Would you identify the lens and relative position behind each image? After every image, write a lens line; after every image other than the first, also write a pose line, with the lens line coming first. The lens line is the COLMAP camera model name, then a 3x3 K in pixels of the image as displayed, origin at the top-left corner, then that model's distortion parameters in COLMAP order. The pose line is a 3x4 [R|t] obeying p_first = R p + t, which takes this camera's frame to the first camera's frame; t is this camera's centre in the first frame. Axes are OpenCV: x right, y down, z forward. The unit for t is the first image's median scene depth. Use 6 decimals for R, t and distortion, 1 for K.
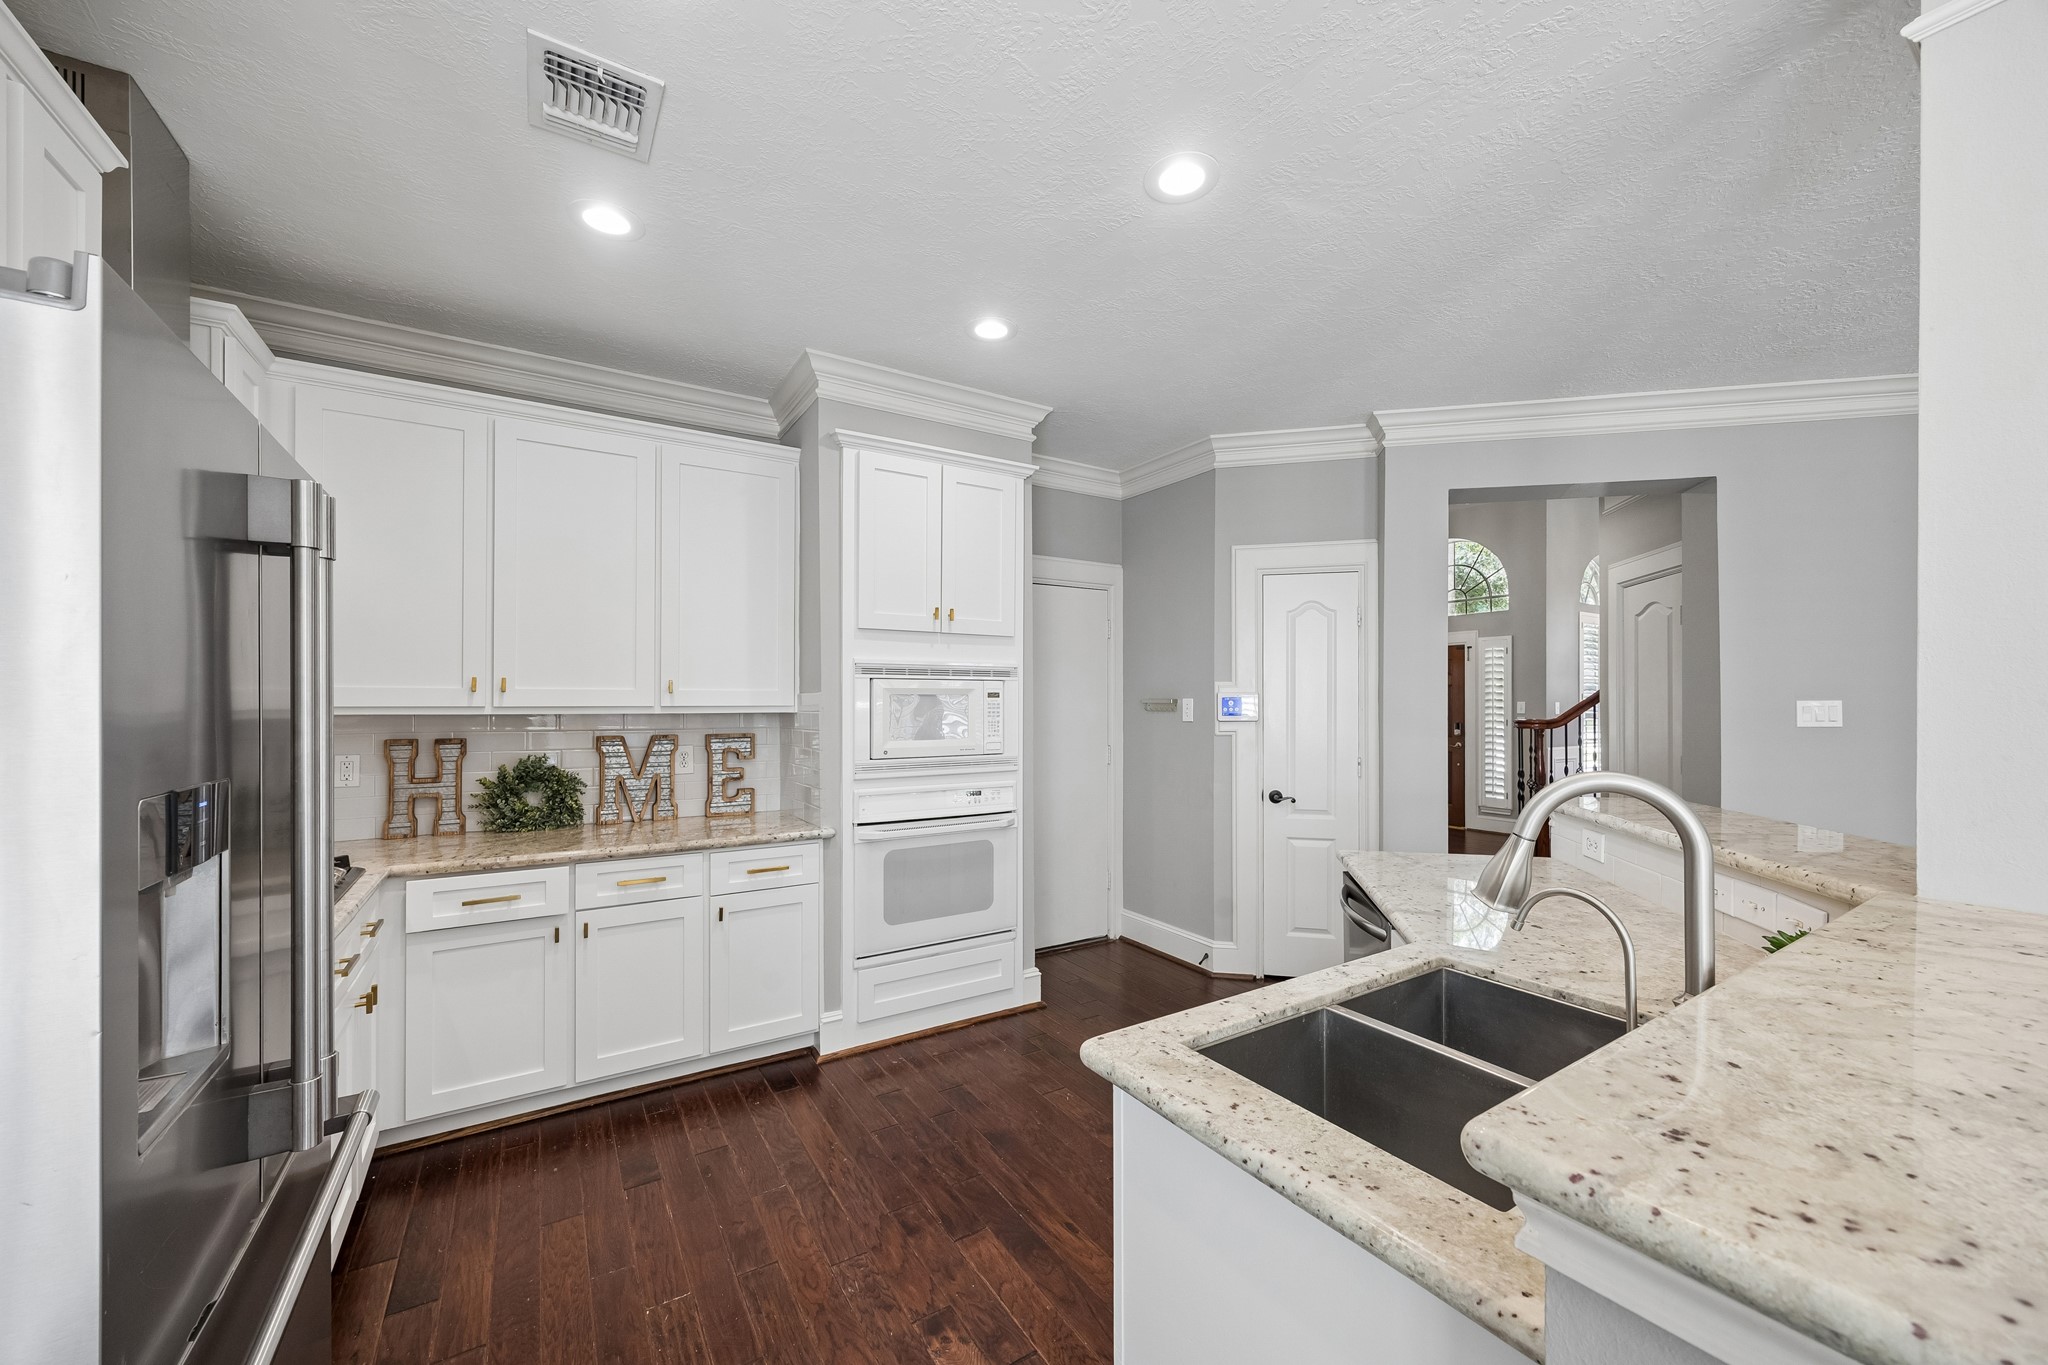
lens RADIAL K [[790.8, 0, 1060.6], [0, 790.8, 677.5], [0, 0, 1]] dist [0.001345, 0.000770]
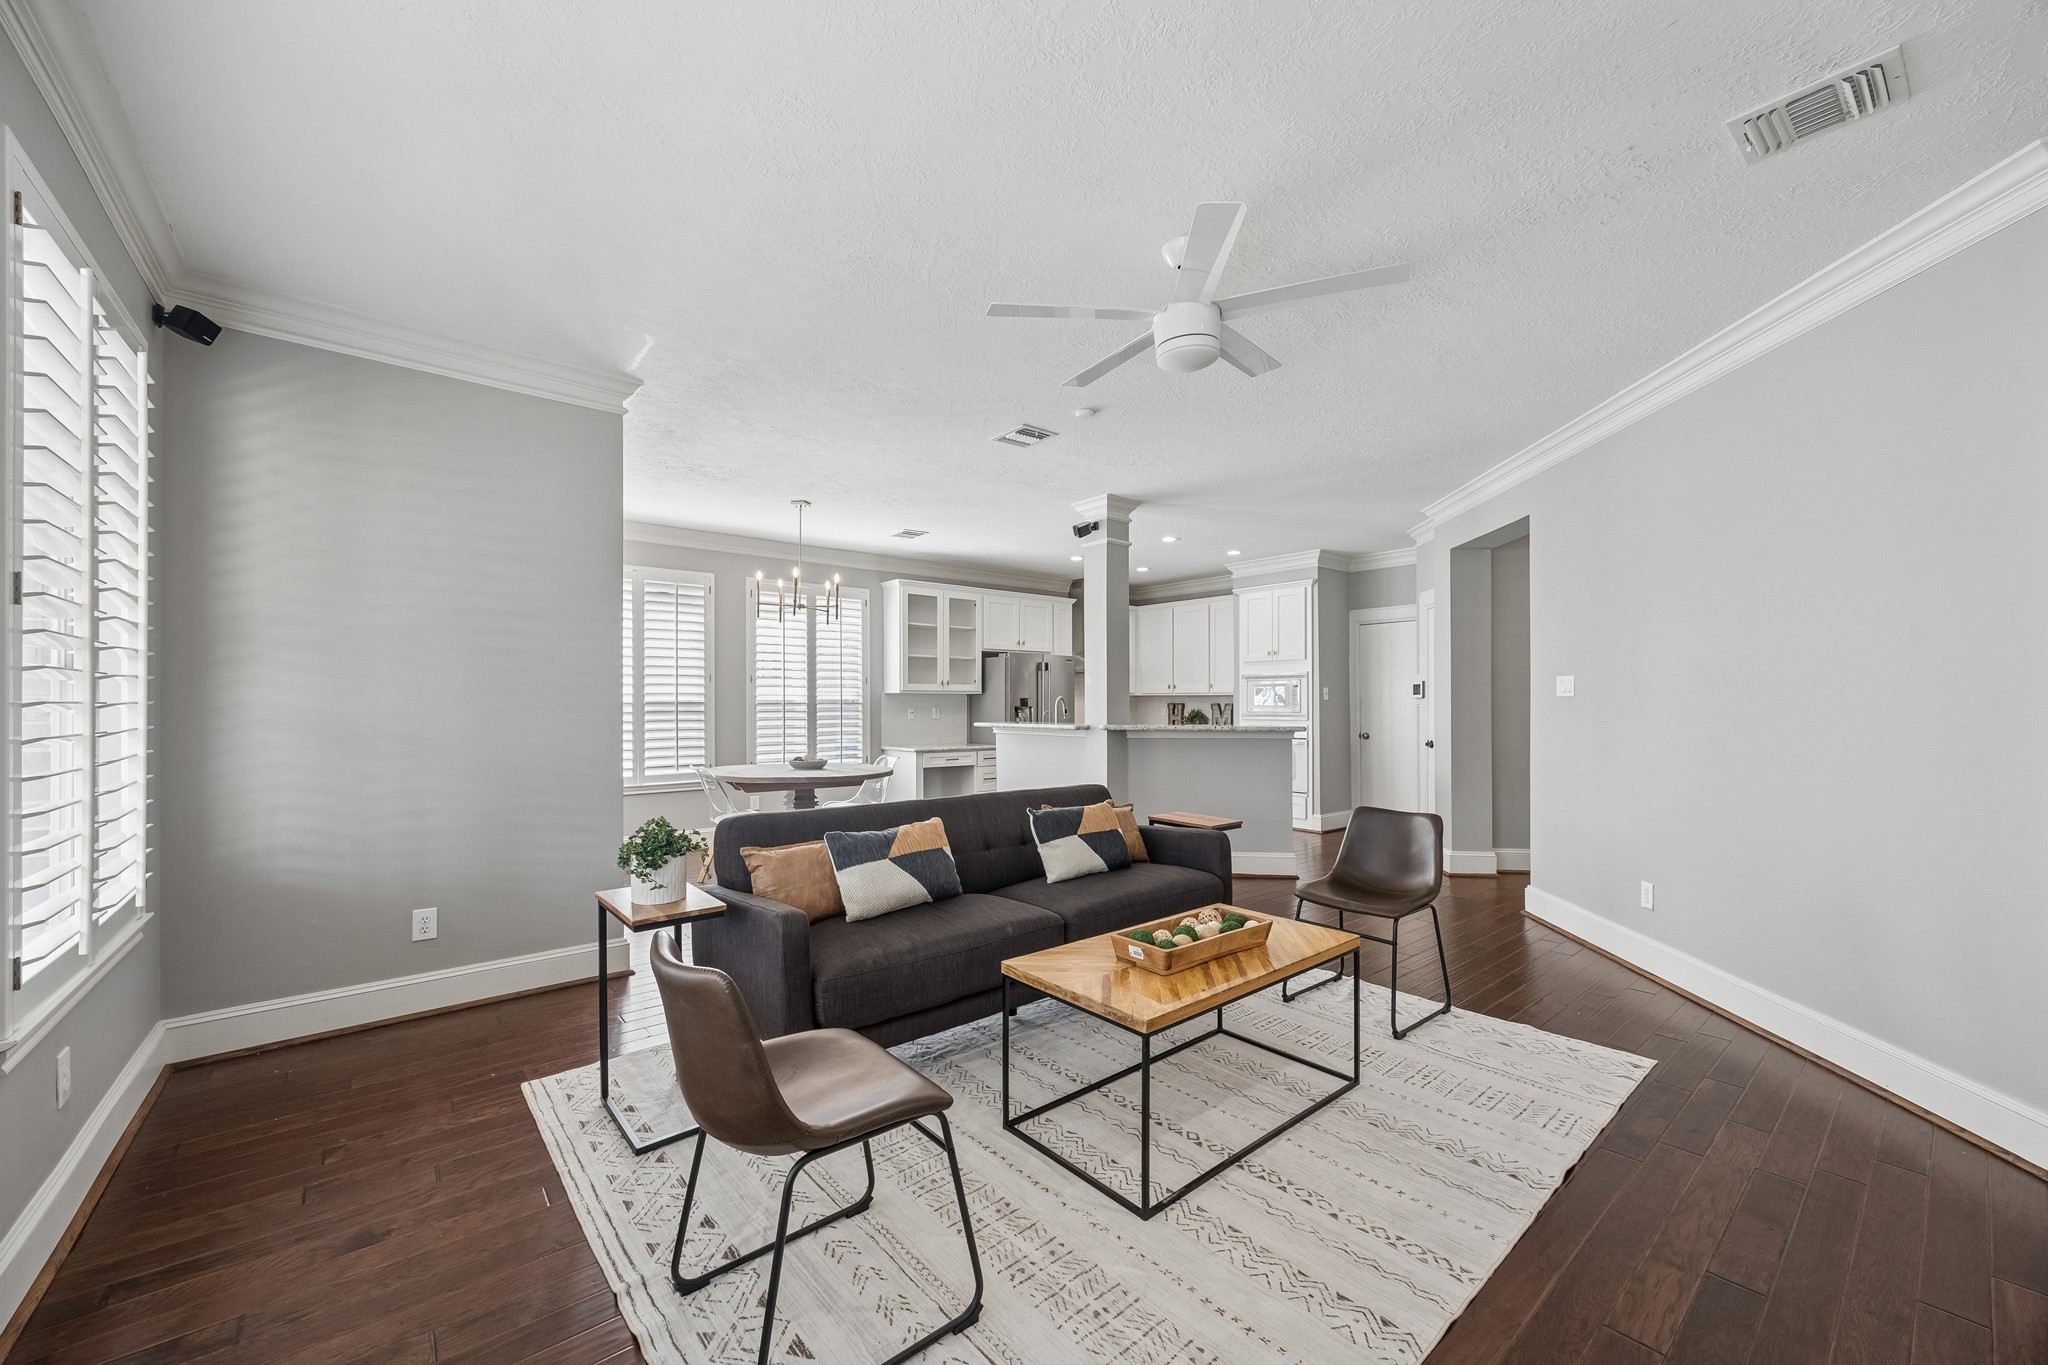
lens RADIAL K [[790.8, 0, 1031.3], [0, 790.8, 700.8], [0, 0, 1]] dist [0.001345, 0.000770]
pose [[0.103007, -0.005219, -0.994667, 2.263859], [0.030103, 0.999545, -0.002127, 0.050618], [0.994225, -0.029724, 0.103118, 0.022943]]
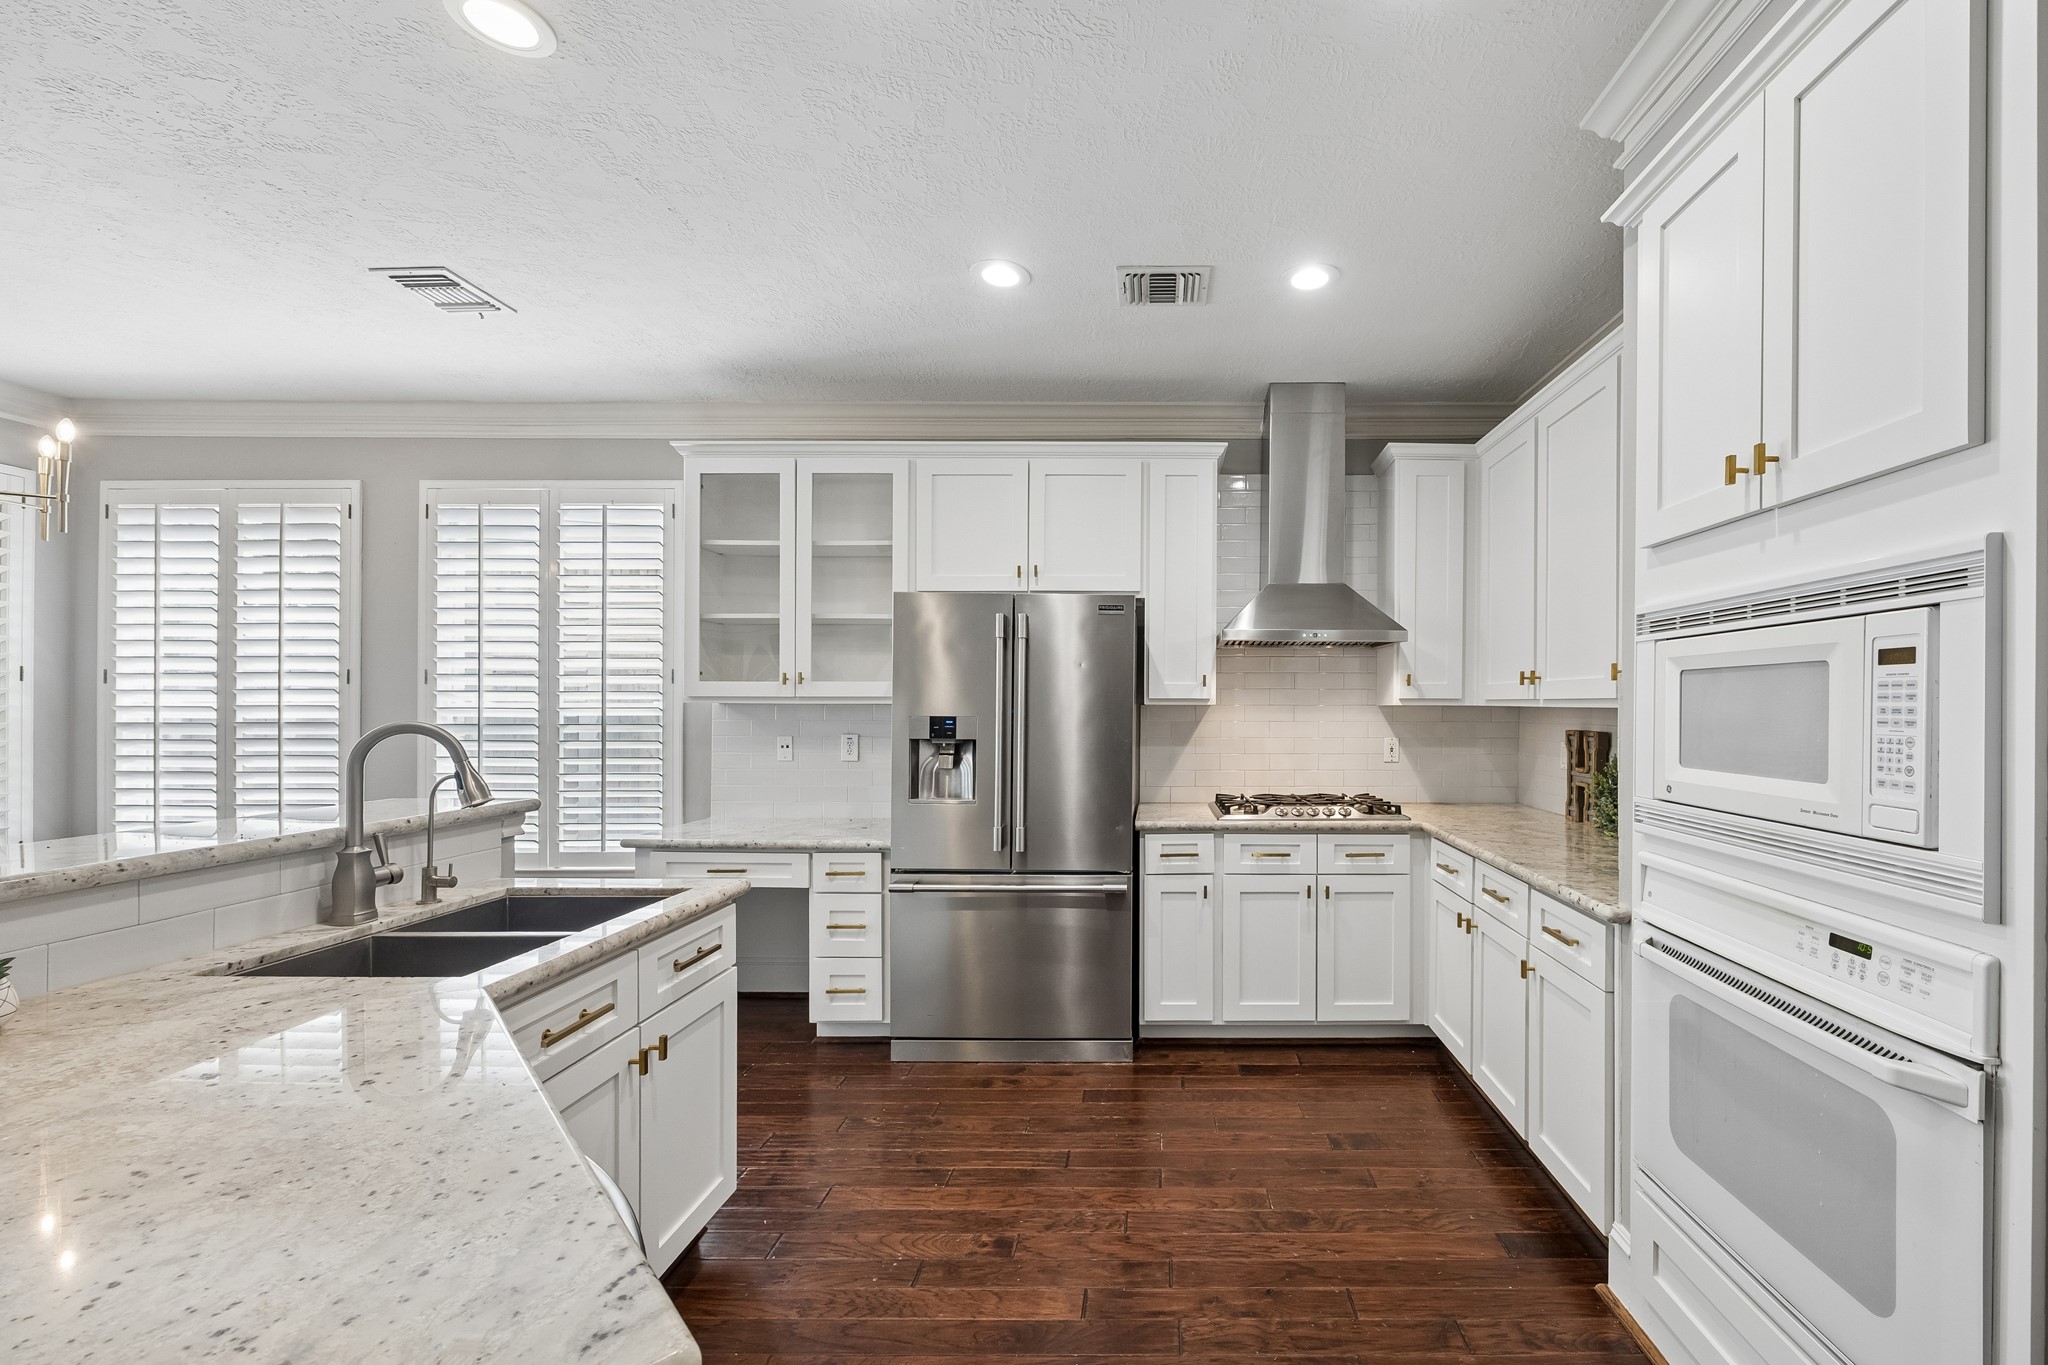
lens RADIAL K [[836.3, 0, 1155.1], [0, 836.3, 709.5], [0, 0, 1]] dist [0.000117, 0.000105]
pose [[-0.560481, 0.002192, -0.828164, 0.386307], [0.021415, 0.999700, -0.011847, 0.044688], [0.827890, -0.024375, -0.560360, 1.028776]]
